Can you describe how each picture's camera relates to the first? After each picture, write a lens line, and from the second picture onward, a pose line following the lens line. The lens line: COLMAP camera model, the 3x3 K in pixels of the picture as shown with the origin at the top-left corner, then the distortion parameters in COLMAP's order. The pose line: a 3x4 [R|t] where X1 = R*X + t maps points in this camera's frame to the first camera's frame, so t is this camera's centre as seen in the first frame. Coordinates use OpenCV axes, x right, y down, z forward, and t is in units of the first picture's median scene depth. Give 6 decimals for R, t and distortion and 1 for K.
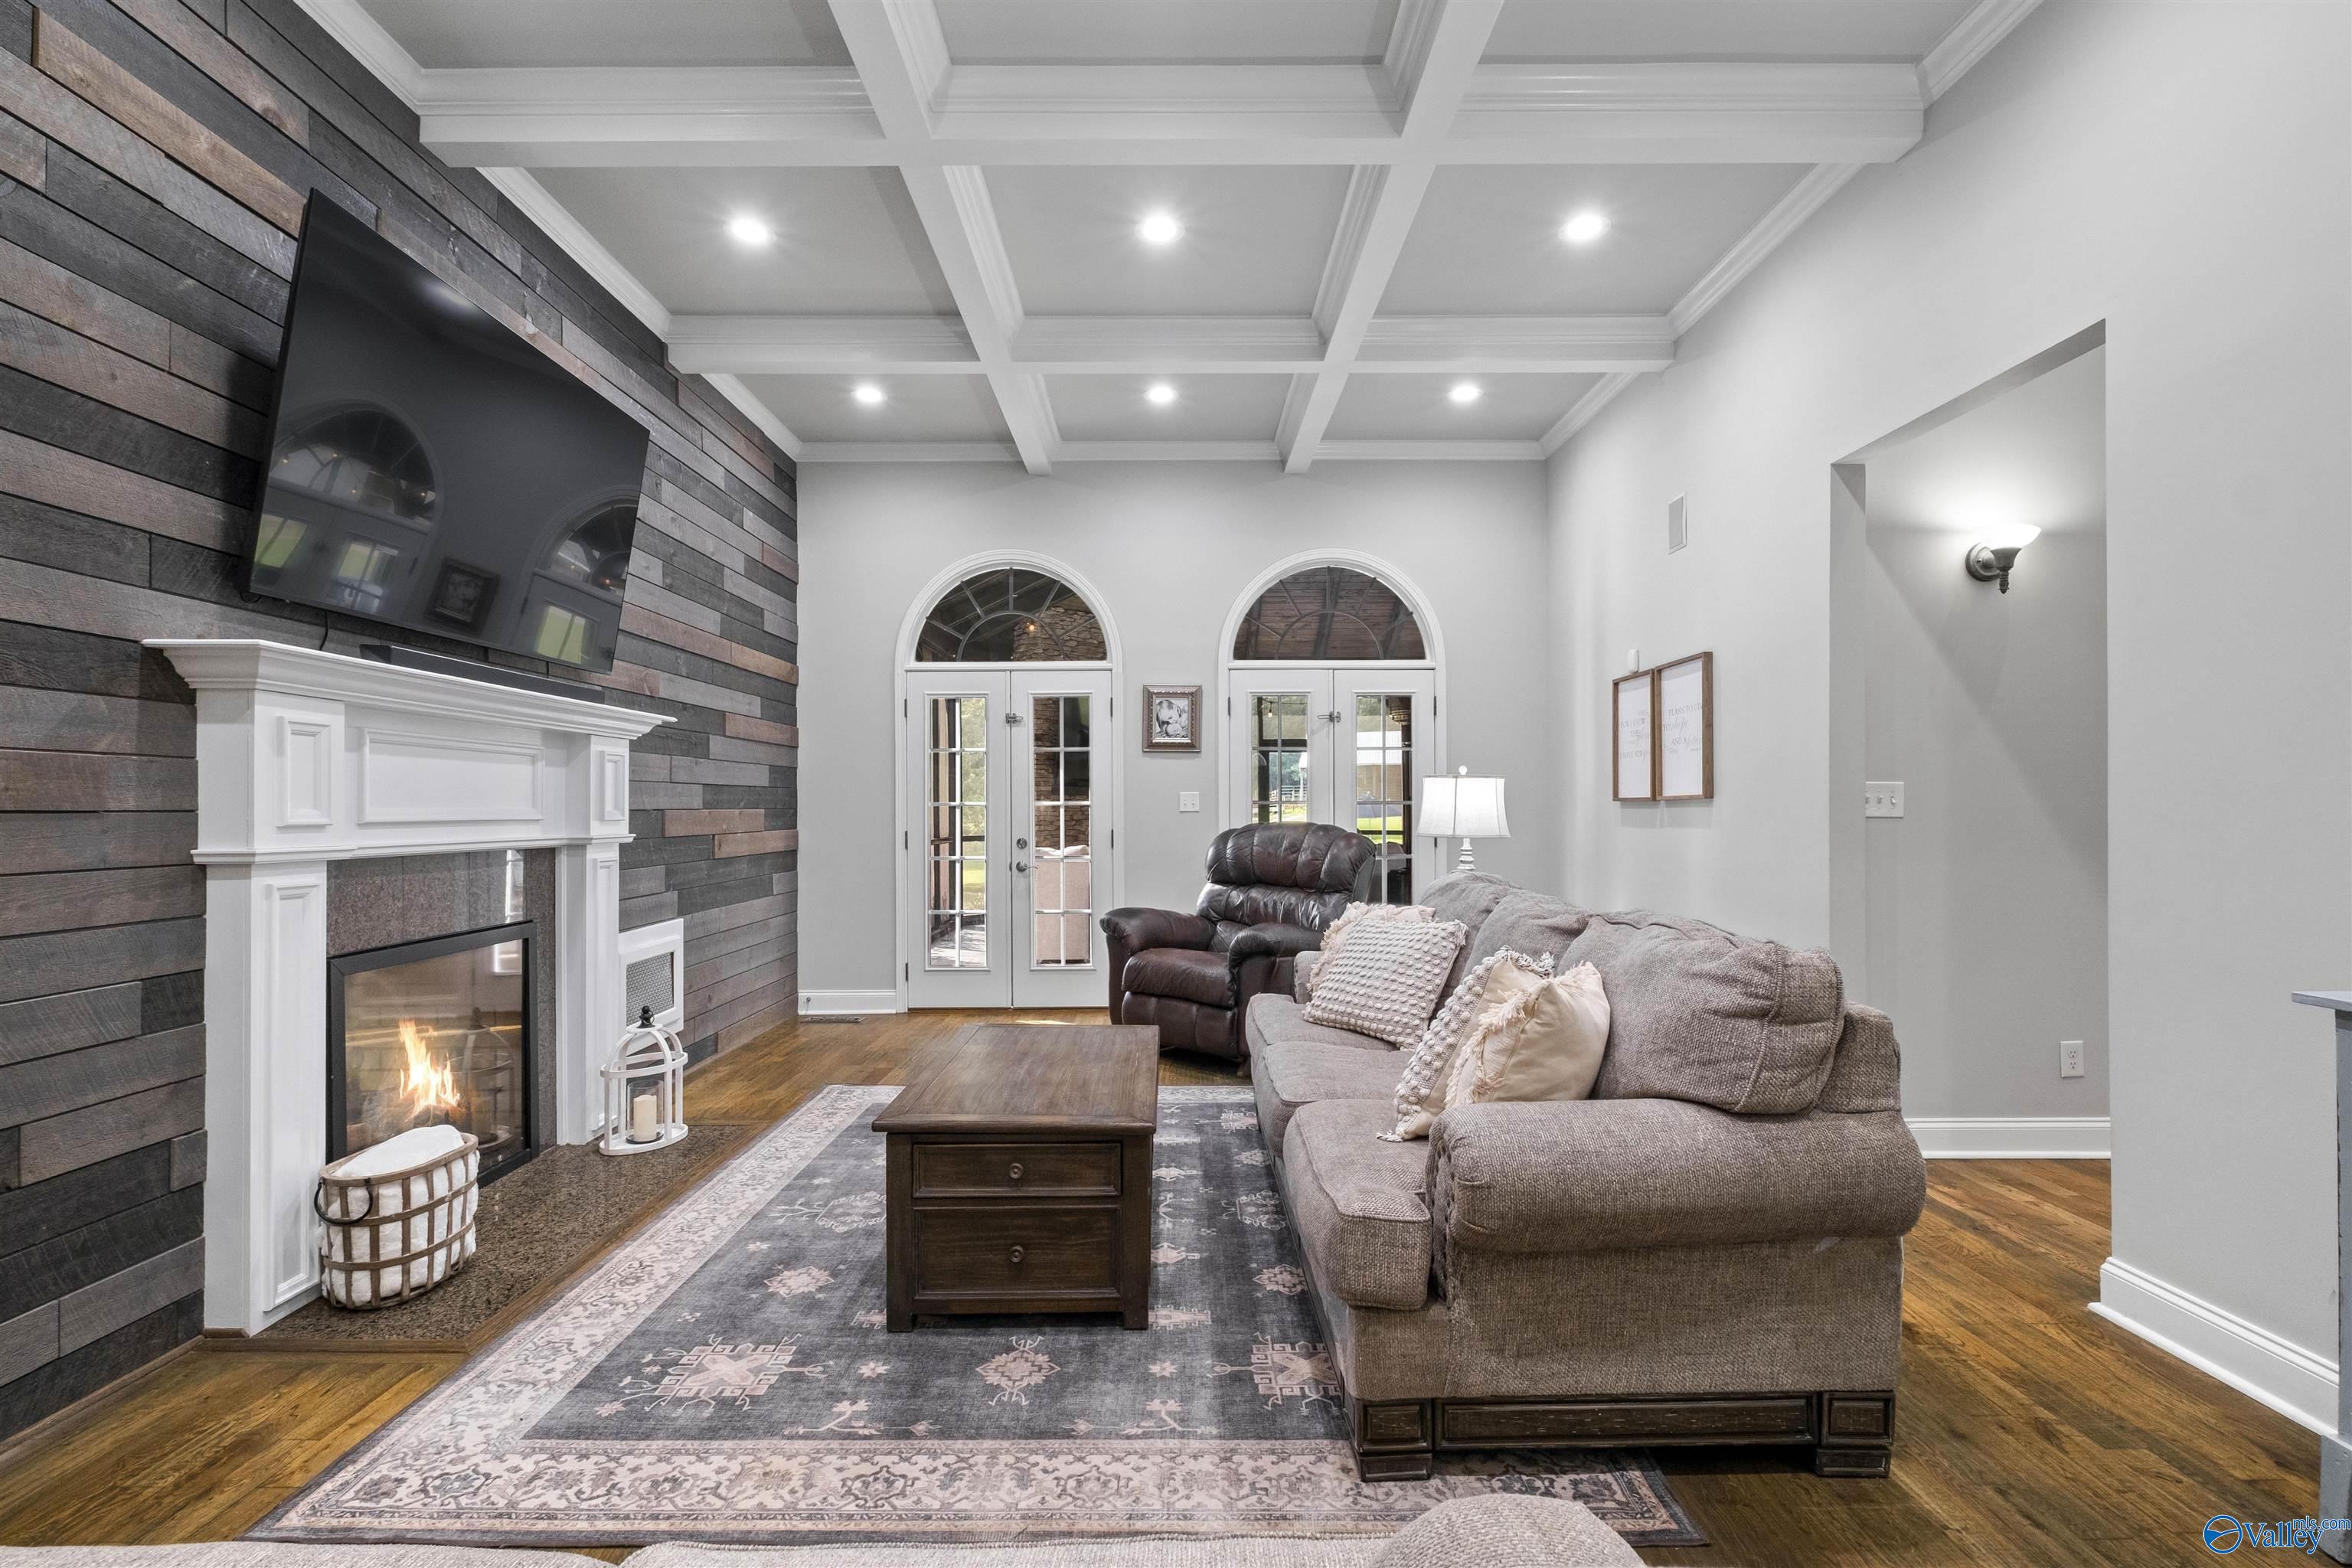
lens RADIAL K [[1100.8, 0, 1176.0], [0, 1100.8, 784.0], [0, 0, 1]] dist [0.002205, 0.000222]
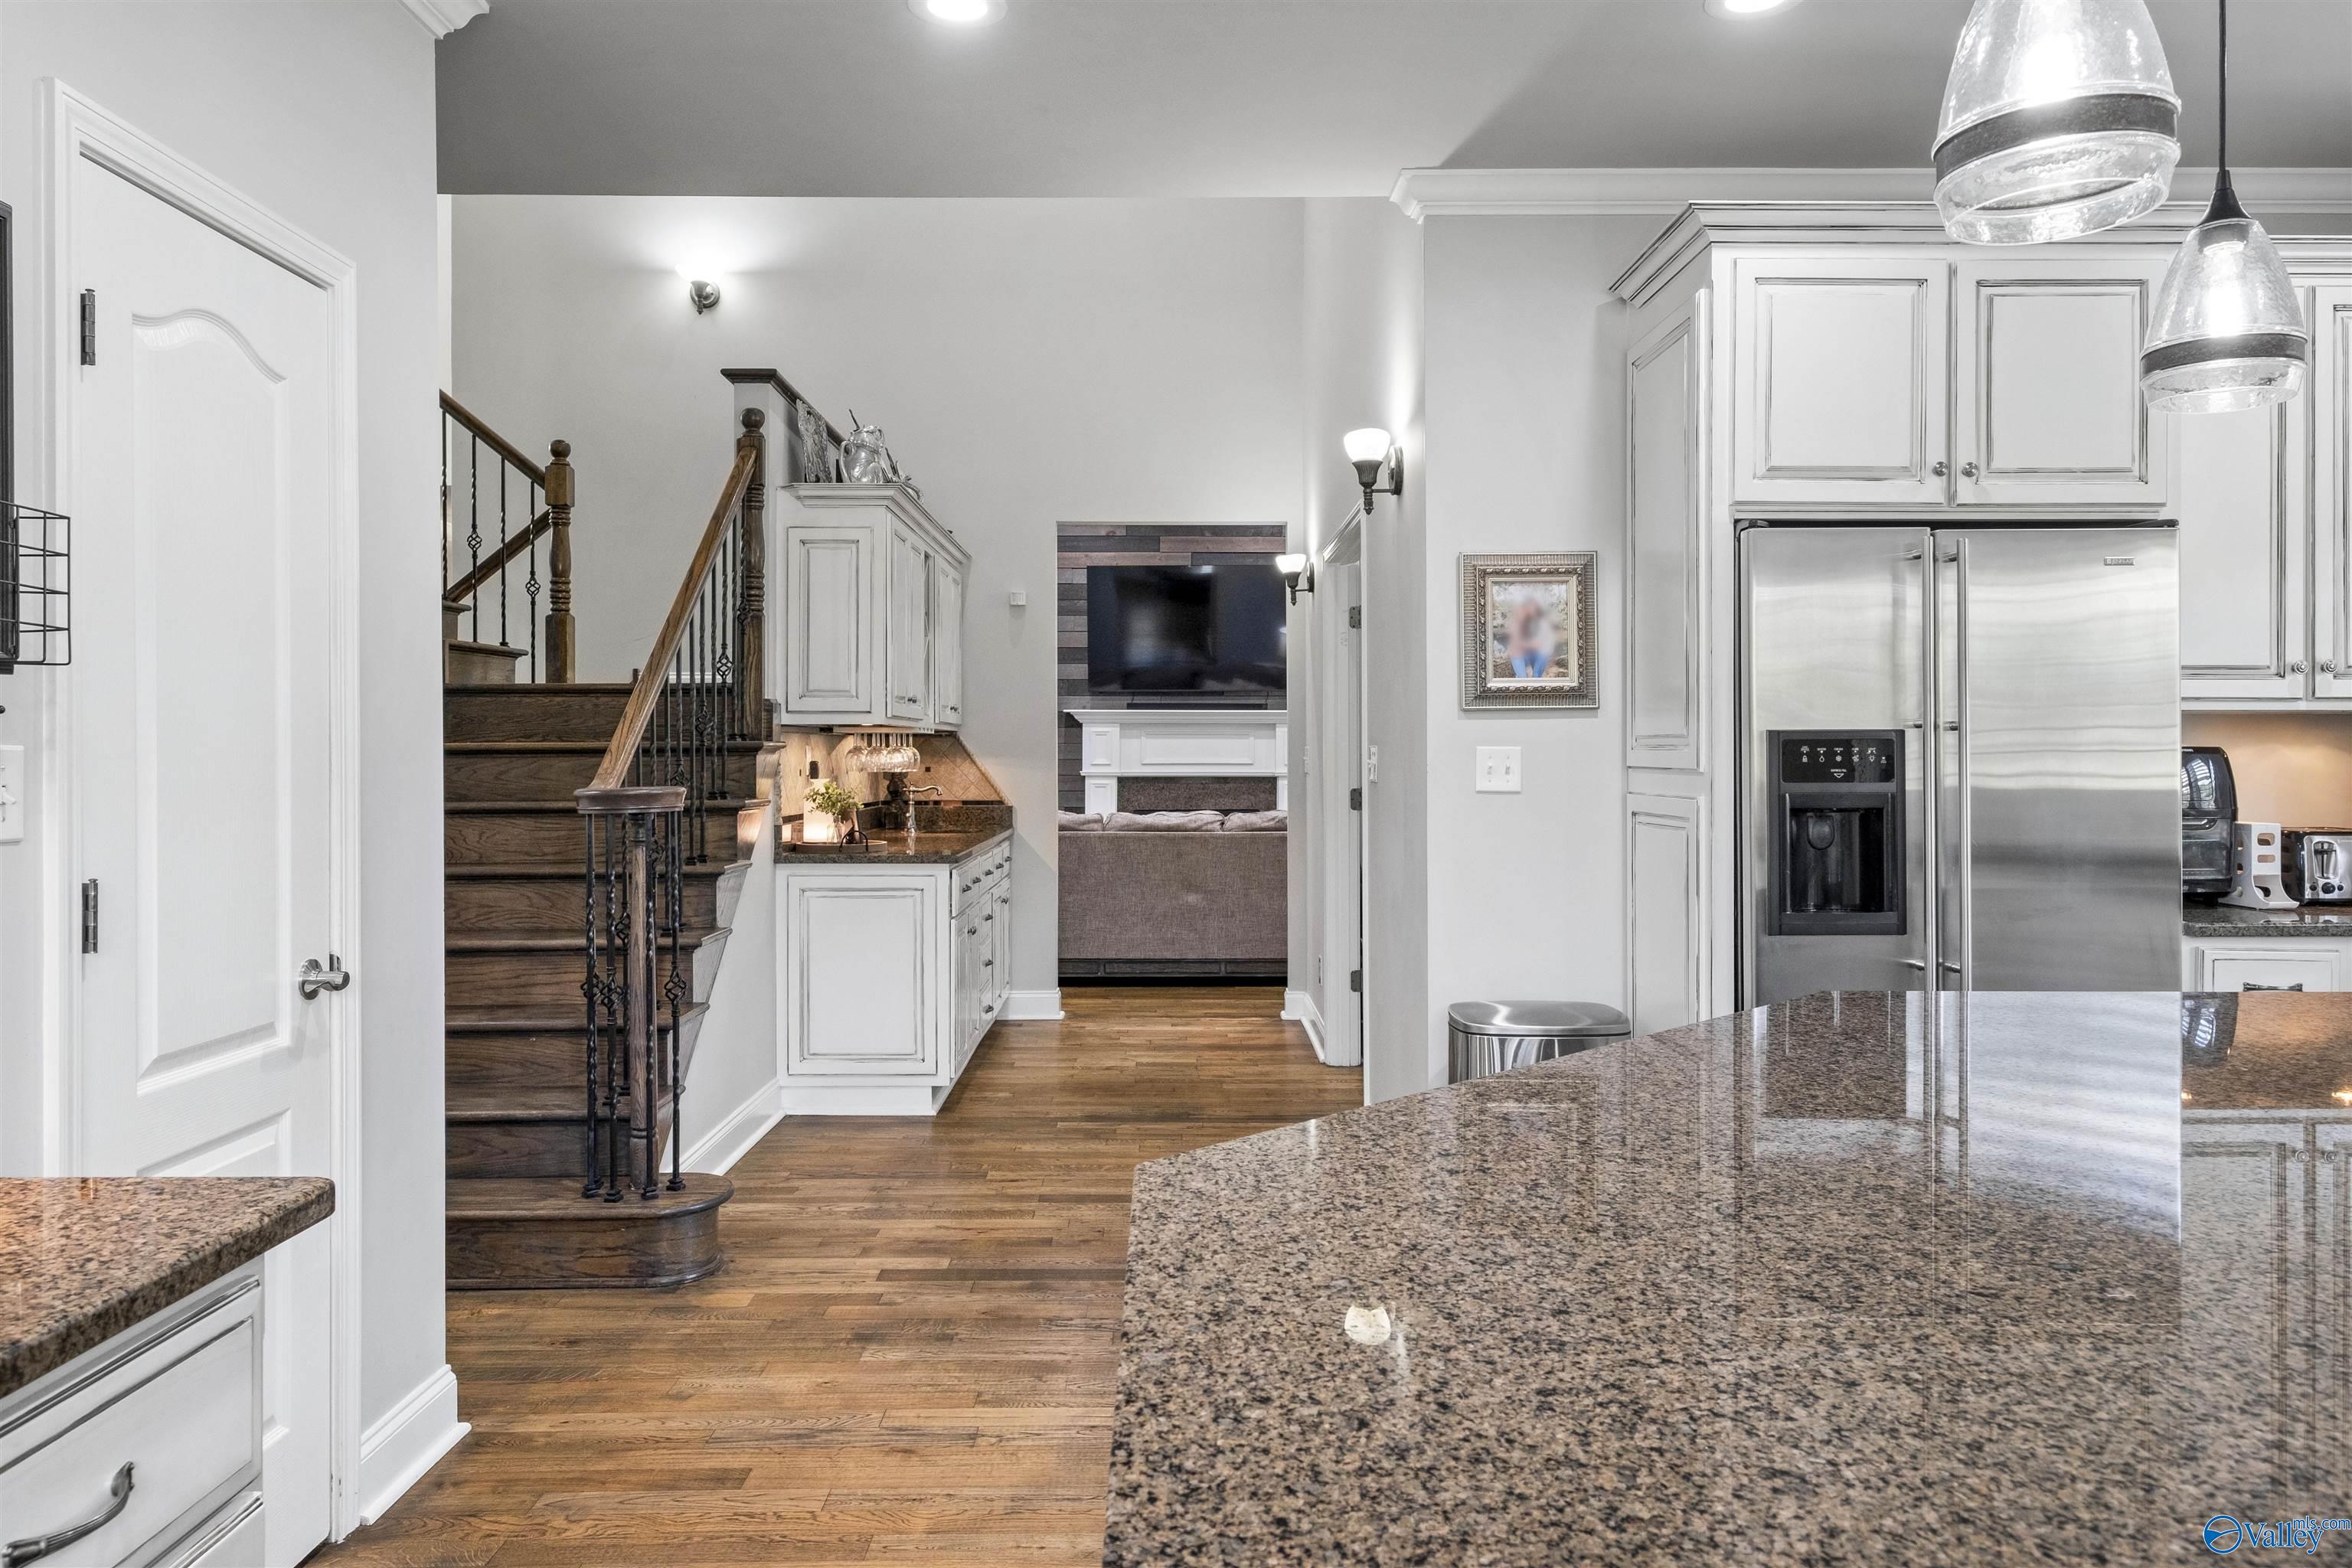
lens RADIAL K [[1551.0, 0, 1176.0], [0, 1551.0, 784.0], [0, 0, 1]] dist [0.000046, -0.000012]
pose [[0.007323, 0.008078, -0.999941, 3.425106], [0.020749, 0.999751, 0.008228, 0.058743], [0.999758, -0.020808, 0.007154, 1.123055]]
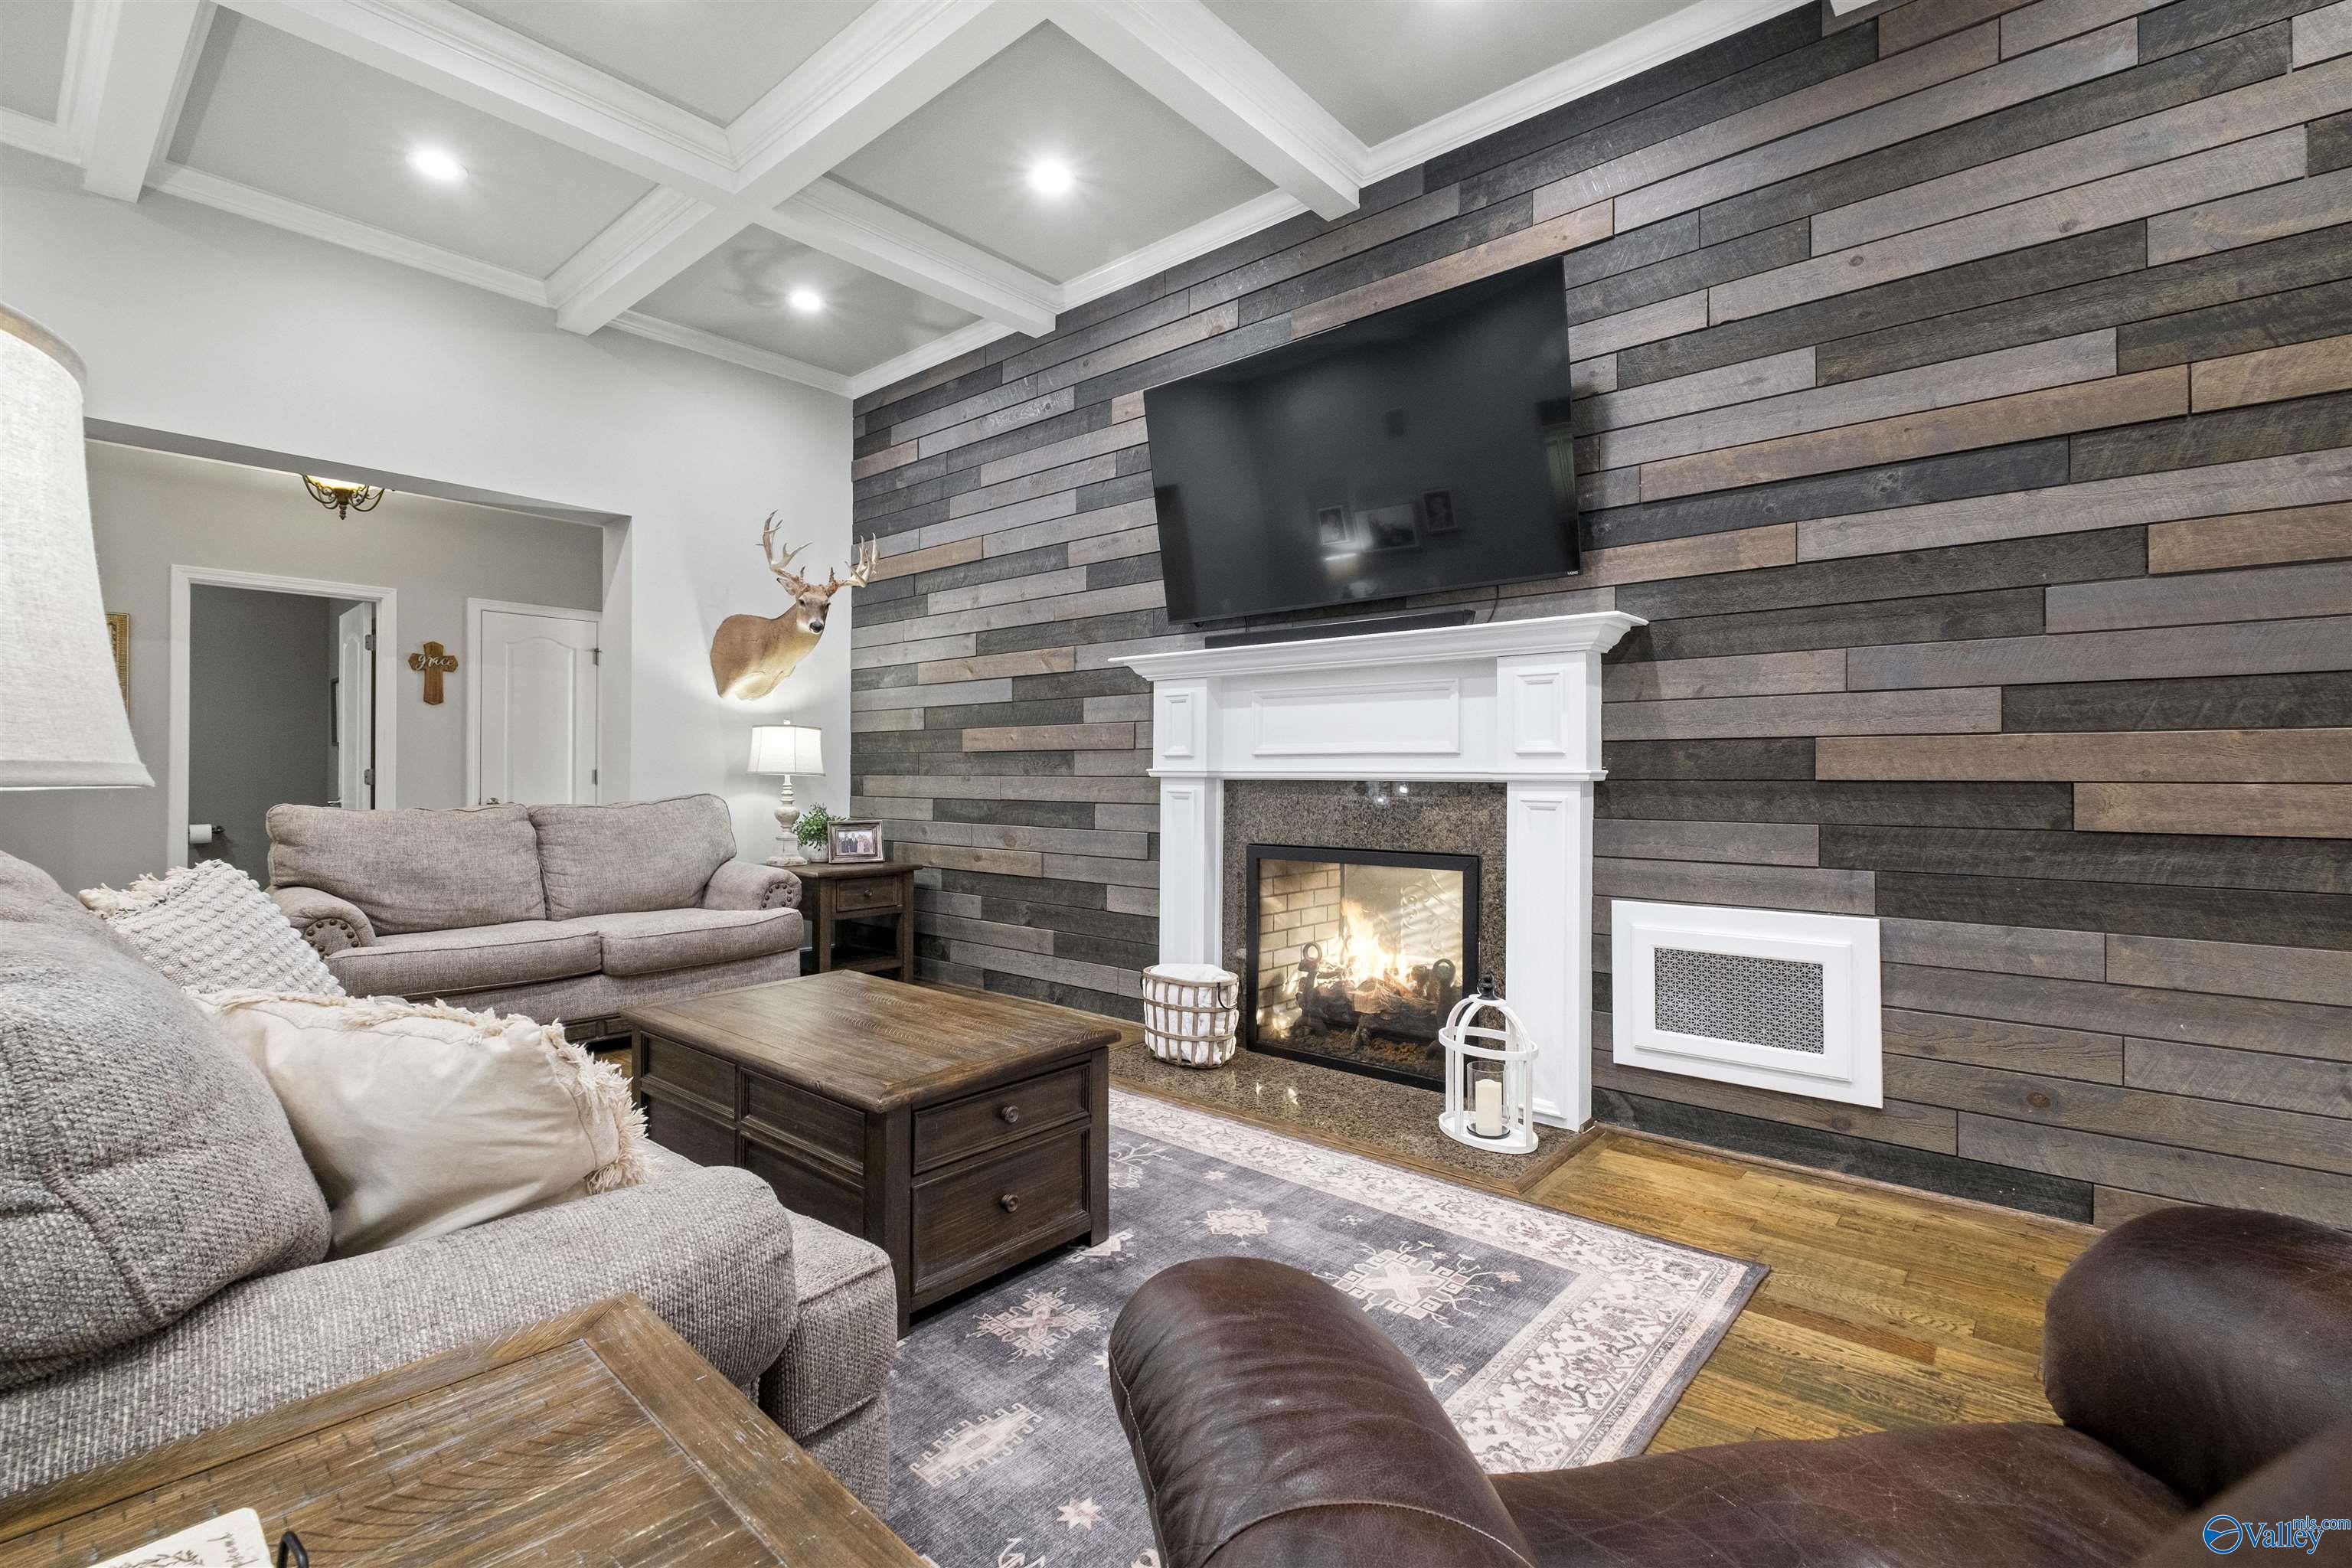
lens RADIAL K [[1032.4, 0, 1179.5], [0, 1032.4, 750.8], [0, 0, 1]] dist [0.009712, -0.008810]
pose [[-0.669965, -0.015160, -0.742238, 0.374477], [0.016839, 0.999224, -0.035608, 0.082365], [0.742201, -0.036355, -0.669190, 1.969446]]
